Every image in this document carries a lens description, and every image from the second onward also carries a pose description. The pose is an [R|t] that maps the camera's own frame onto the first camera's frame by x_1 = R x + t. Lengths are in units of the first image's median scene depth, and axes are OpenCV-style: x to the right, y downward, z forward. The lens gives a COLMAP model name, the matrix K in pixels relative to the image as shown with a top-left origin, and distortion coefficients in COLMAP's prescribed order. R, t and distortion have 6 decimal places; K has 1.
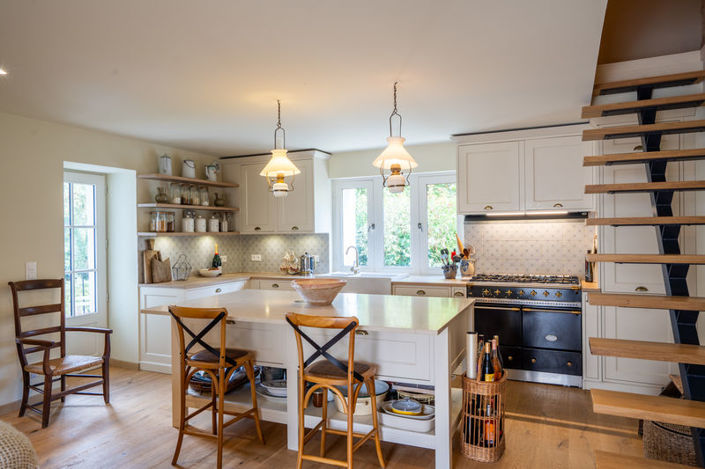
lens RADIAL K [[467.6, 0, 352.5], [0, 467.6, 234.5], [0, 0, 1]] dist [0.035806, 0.002069]
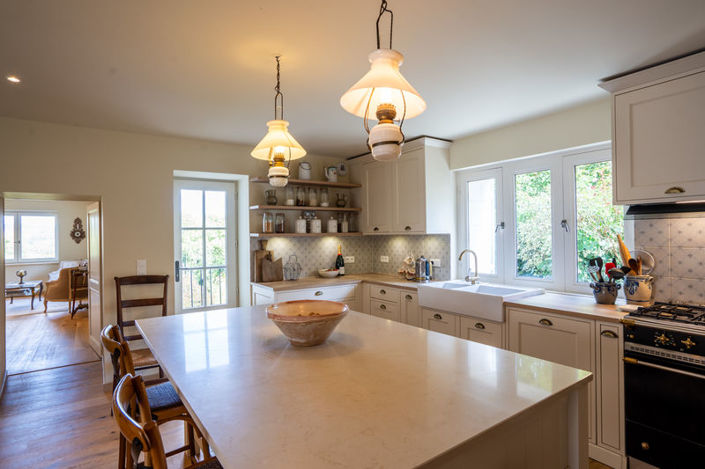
lens RADIAL K [[377.2, 0, 352.5], [0, 377.2, 234.5], [0, 0, 1]] dist [-0.002142, 0.001144]
pose [[0.865890, 0.000747, -0.500233, 0.157332], [-0.000569, 1.000000, 0.000508, -0.002180], [0.500234, -0.000155, 0.865891, 0.349977]]
